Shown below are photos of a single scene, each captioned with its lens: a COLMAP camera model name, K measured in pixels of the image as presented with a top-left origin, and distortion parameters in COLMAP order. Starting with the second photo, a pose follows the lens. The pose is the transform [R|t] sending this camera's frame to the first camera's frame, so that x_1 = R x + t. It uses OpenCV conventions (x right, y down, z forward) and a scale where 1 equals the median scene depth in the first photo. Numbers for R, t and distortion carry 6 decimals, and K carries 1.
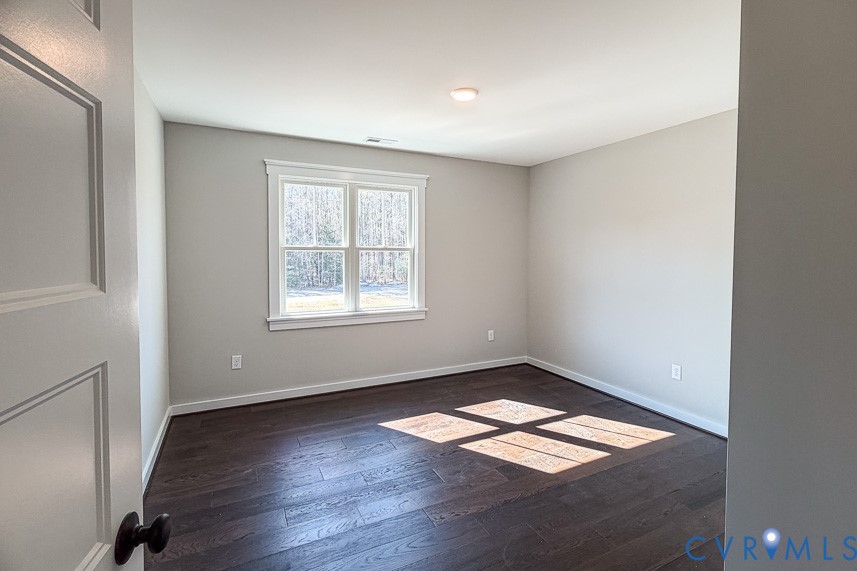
lens RADIAL K [[404.3, 0, 429.0], [0, 404.3, 267.2], [0, 0, 1]] dist [0.000059, 0.000056]
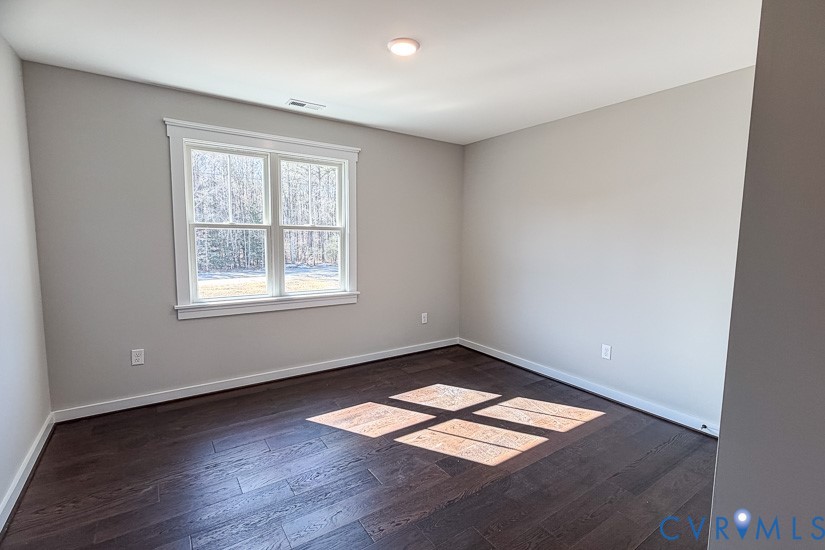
lens RADIAL K [[383.7, 0, 412.5], [0, 383.7, 275.0], [0, 0, 1]] dist [-0.002569, -0.000180]
pose [[0.989946, -0.004687, 0.141371, -0.009240], [-0.004683, 0.997817, 0.065869, 0.003470], [-0.141371, -0.065868, 0.987763, 0.118762]]
